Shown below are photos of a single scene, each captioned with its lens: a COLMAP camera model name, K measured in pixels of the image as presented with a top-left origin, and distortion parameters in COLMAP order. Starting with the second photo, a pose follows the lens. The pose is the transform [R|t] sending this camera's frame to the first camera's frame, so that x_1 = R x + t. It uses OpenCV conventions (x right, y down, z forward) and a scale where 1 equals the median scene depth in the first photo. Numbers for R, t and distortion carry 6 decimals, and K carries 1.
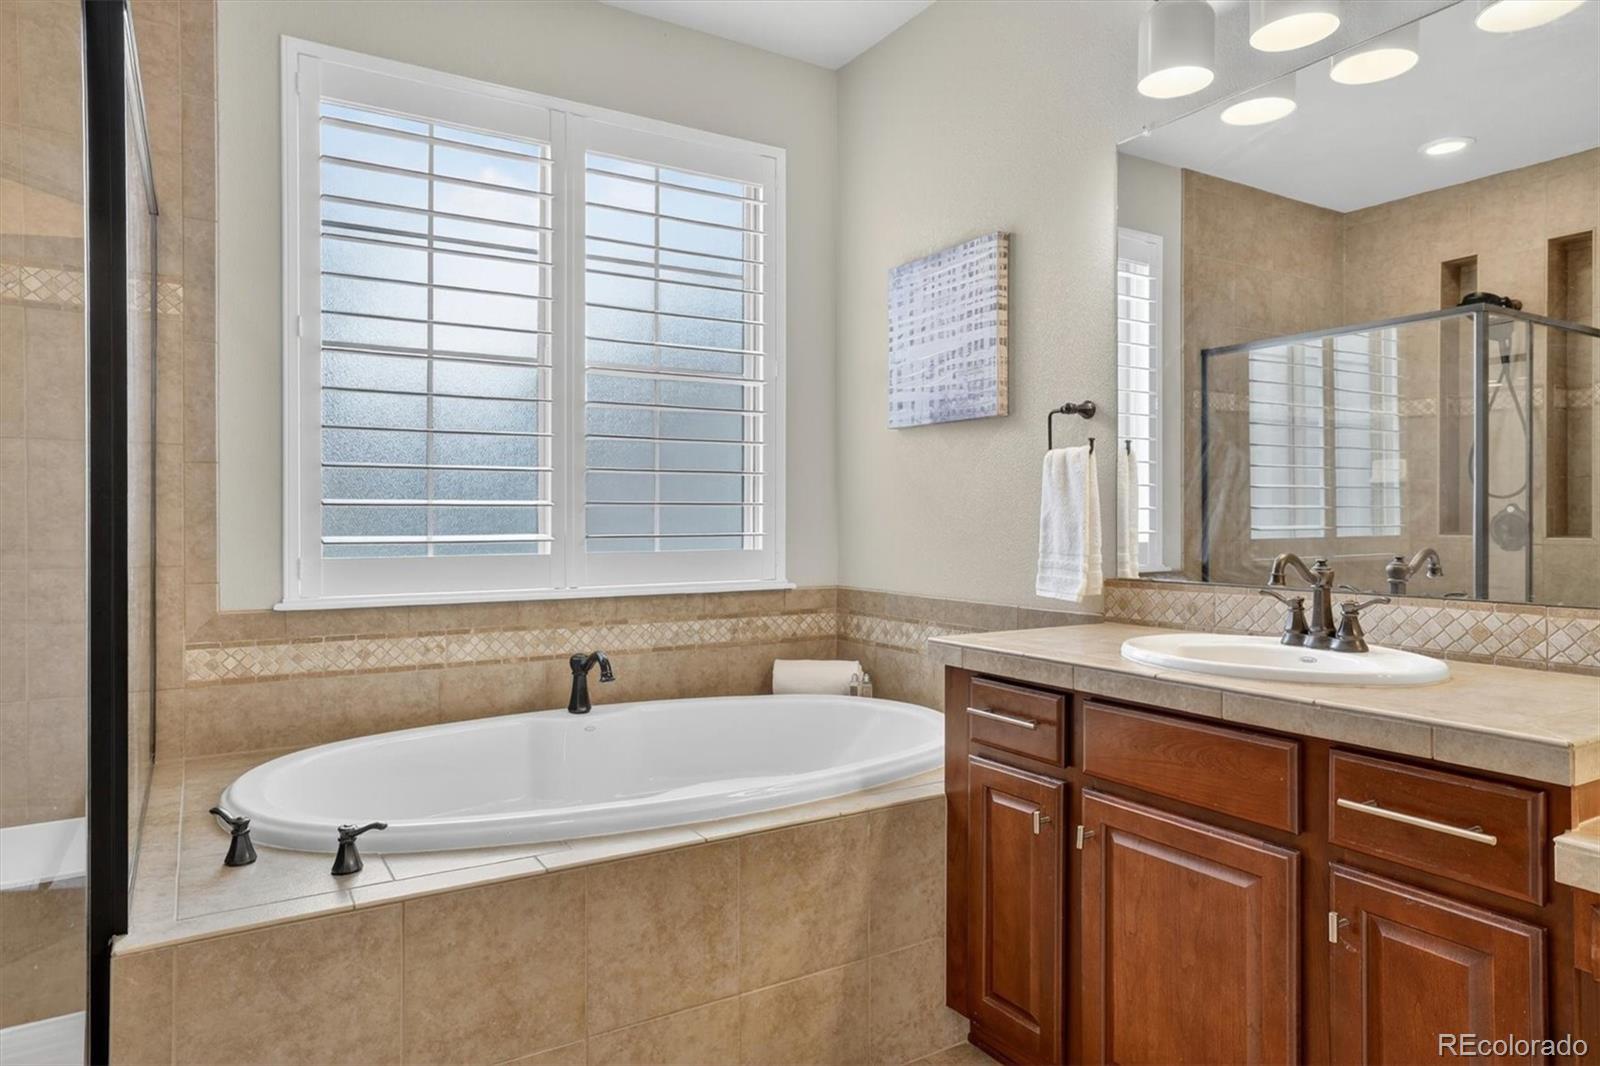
lens RADIAL K [[992.8, 0, 803.5], [0, 992.8, 525.1], [0, 0, 1]] dist [0.007517, 0.003826]
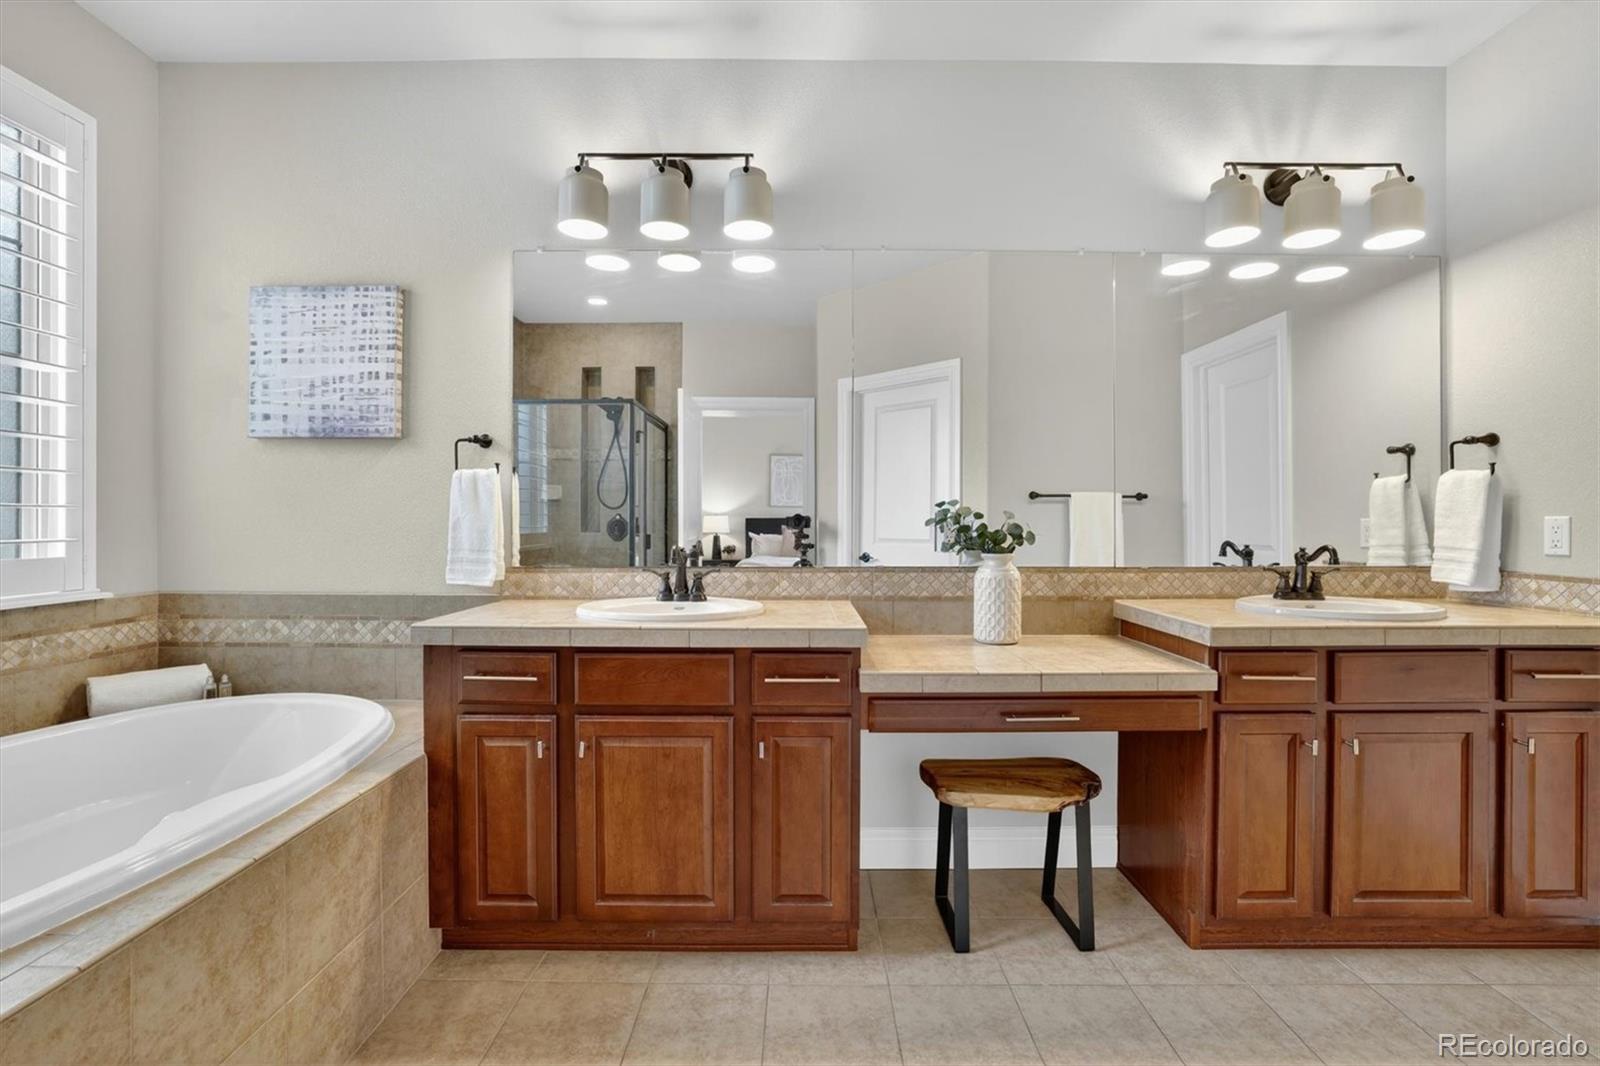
lens RADIAL K [[694.8, 0, 800.5], [0, 694.8, 527.5], [0, 0, 1]] dist [-0.000673, 0.003571]
pose [[0.548872, -0.004744, 0.835893, -0.240358], [0.002224, 0.999989, 0.004216, -0.003749], [-0.835903, -0.000455, 0.548877, 0.124568]]
